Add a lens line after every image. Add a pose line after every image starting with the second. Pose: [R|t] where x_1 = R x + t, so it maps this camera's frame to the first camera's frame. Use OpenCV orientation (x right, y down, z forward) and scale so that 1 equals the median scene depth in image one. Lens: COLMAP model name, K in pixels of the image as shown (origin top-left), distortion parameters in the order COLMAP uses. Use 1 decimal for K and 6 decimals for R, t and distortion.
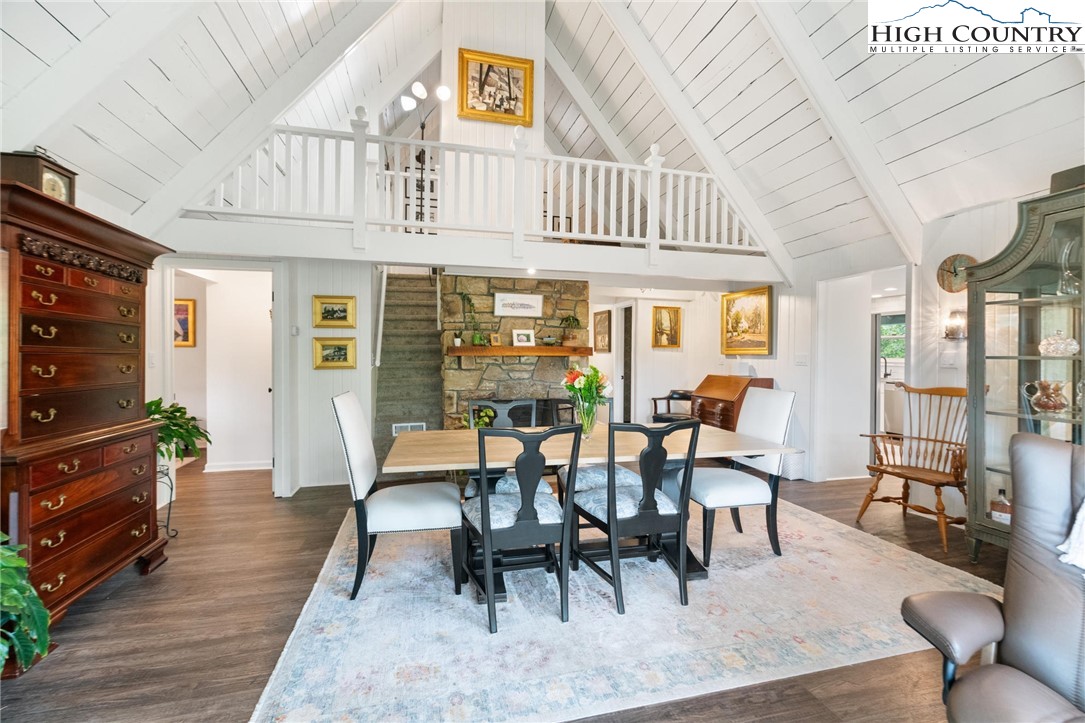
lens RADIAL K [[494.5, 0, 543.0], [0, 494.5, 360.0], [0, 0, 1]] dist [-0.004844, 0.001938]
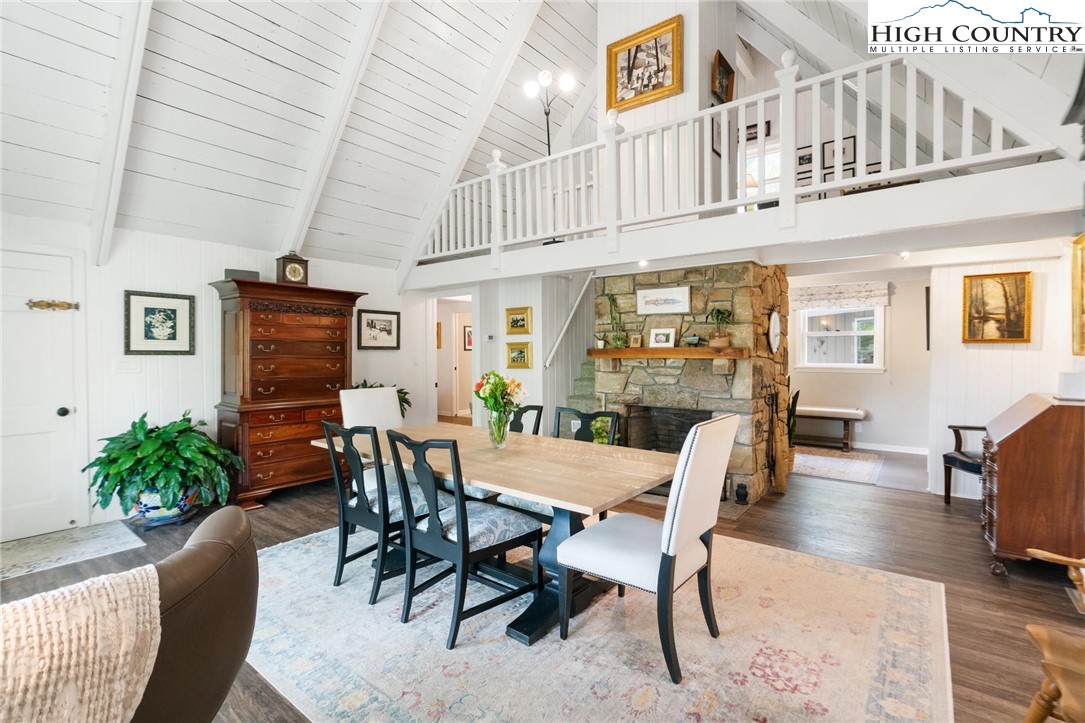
lens RADIAL K [[494.5, 0, 538.5], [0, 494.5, 357.4], [0, 0, 1]] dist [-0.004844, 0.001938]
pose [[0.602713, 0.004853, -0.797944, 0.528490], [-0.002279, 0.999988, 0.004360, -0.013238], [0.797955, -0.000809, 0.602716, 0.290256]]
